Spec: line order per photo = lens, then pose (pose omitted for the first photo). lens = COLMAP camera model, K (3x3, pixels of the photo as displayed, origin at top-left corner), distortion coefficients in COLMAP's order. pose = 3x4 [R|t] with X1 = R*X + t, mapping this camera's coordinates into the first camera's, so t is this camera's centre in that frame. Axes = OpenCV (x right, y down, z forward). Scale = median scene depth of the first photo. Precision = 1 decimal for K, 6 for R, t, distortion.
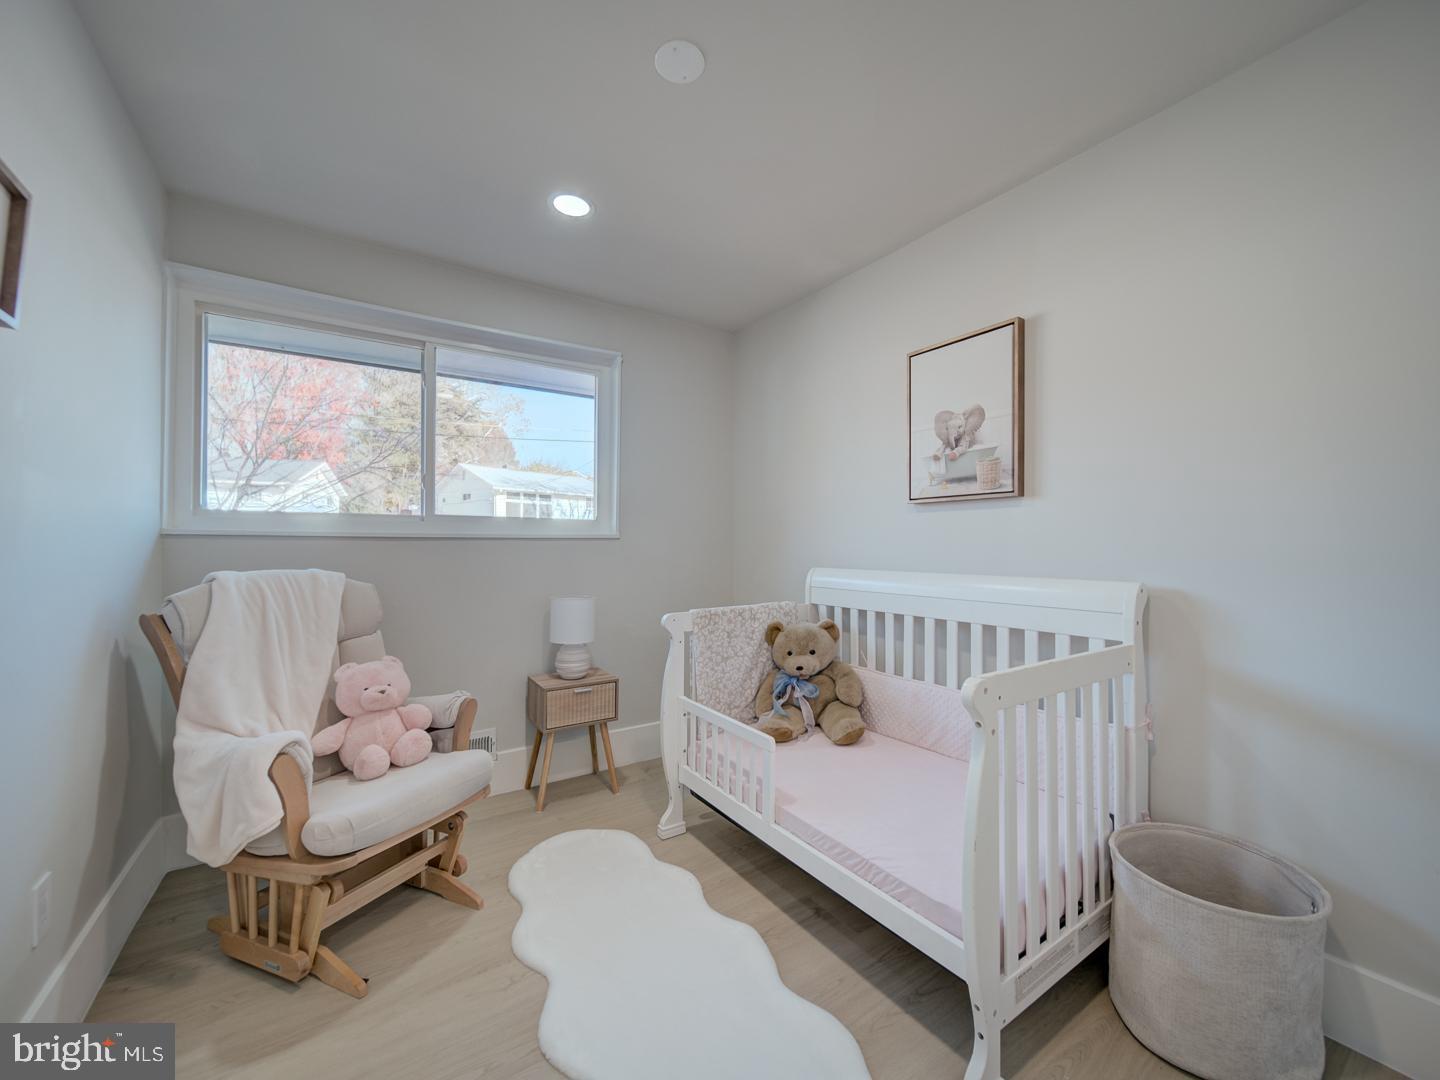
lens RADIAL K [[564.9, 0, 727.2], [0, 564.9, 542.5], [0, 0, 1]] dist [-0.003066, -0.000775]
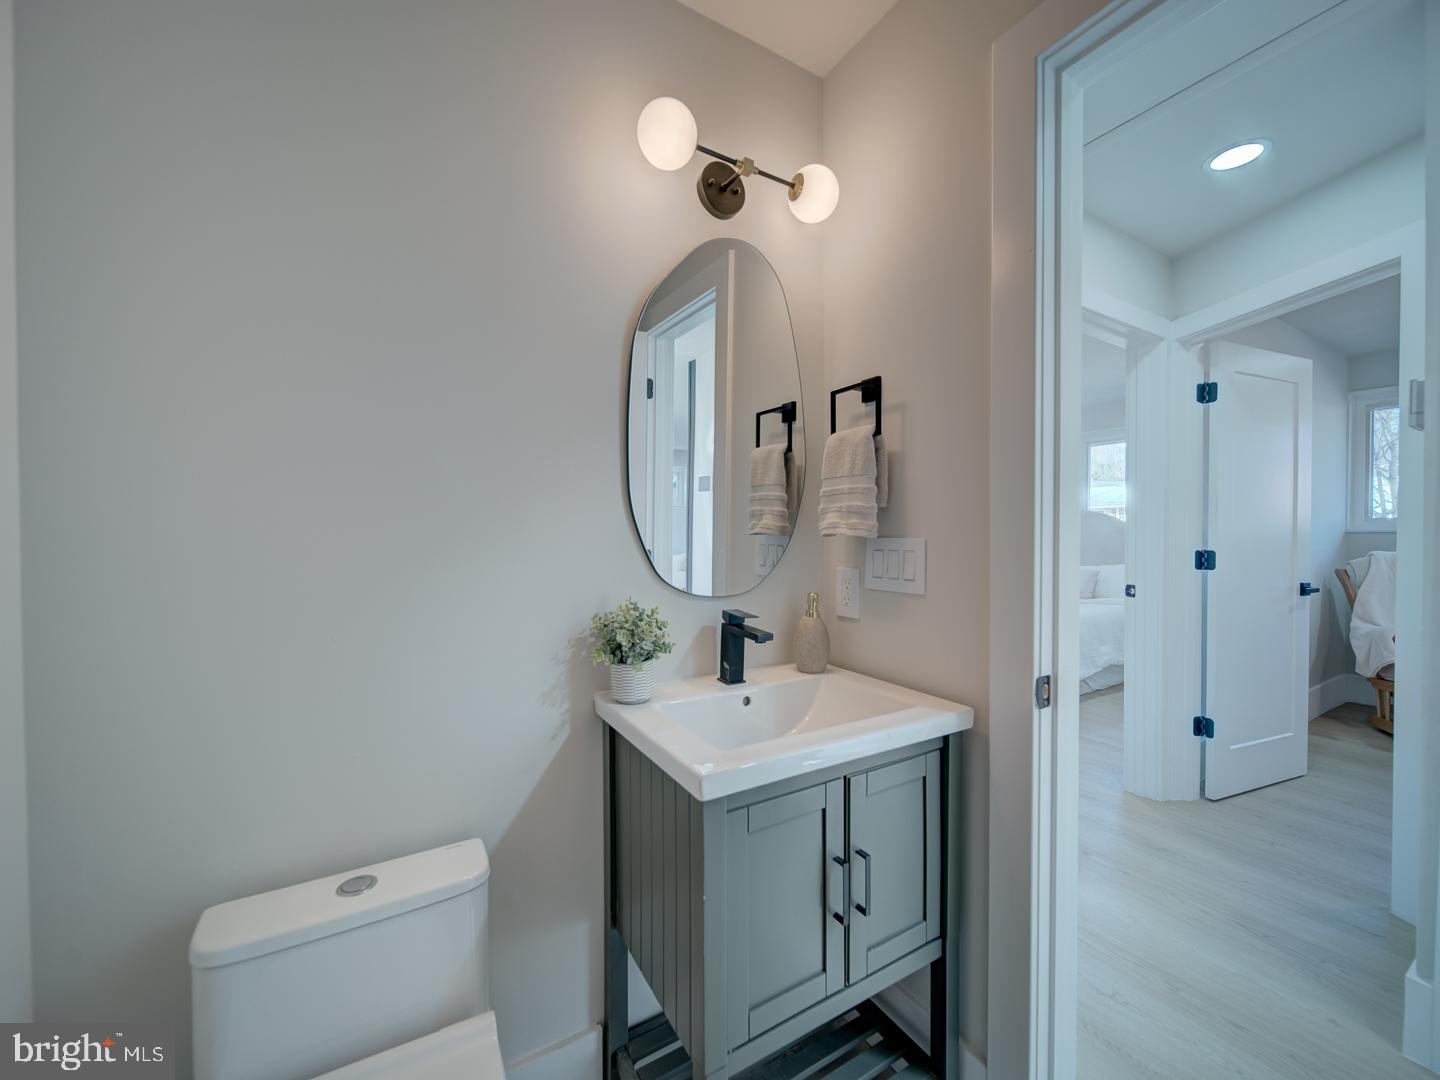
lens RADIAL K [[564.9, 0, 722.0], [0, 564.9, 538.0], [0, 0, 1]] dist [-0.003066, -0.000775]
pose [[-0.064998, 0.010419, -0.997831, 0.935629], [0.008917, 0.999912, 0.009860, -0.026740], [0.997846, -0.008257, -0.065085, -0.896205]]
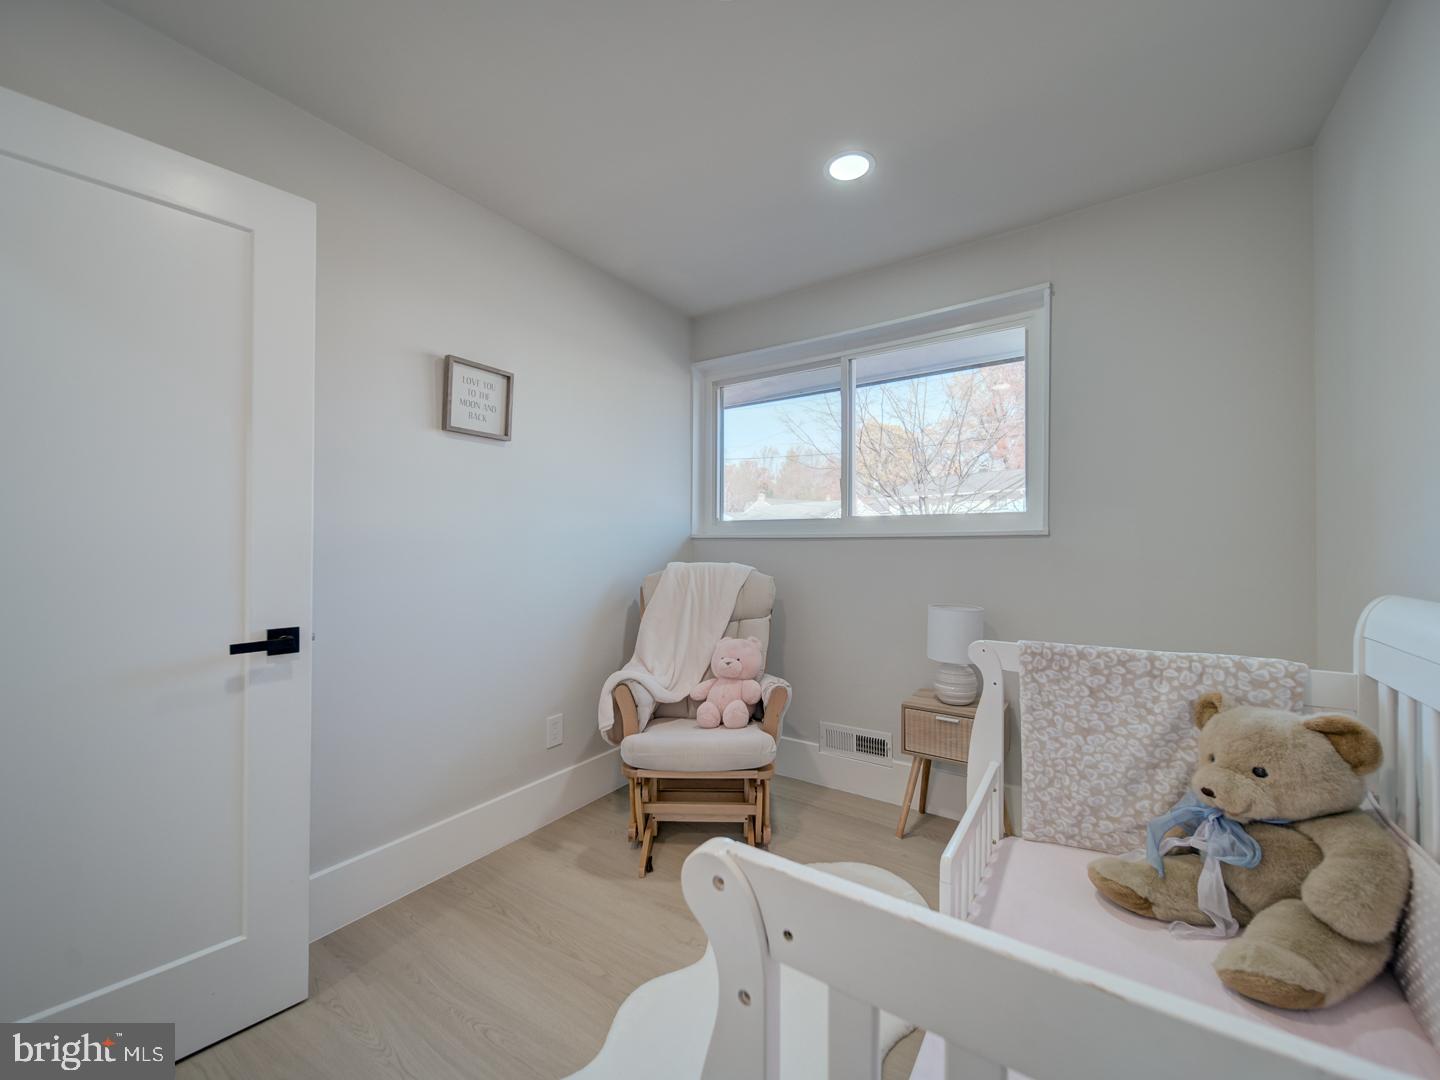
lens RADIAL K [[564.9, 0, 725.7], [0, 564.9, 544.4], [0, 0, 1]] dist [-0.003066, -0.000775]
pose [[0.373147, -0.001196, -0.927772, 0.422457], [0.003335, 0.999994, 0.000052, 0.003468], [0.927766, -0.003113, 0.373149, 0.417318]]
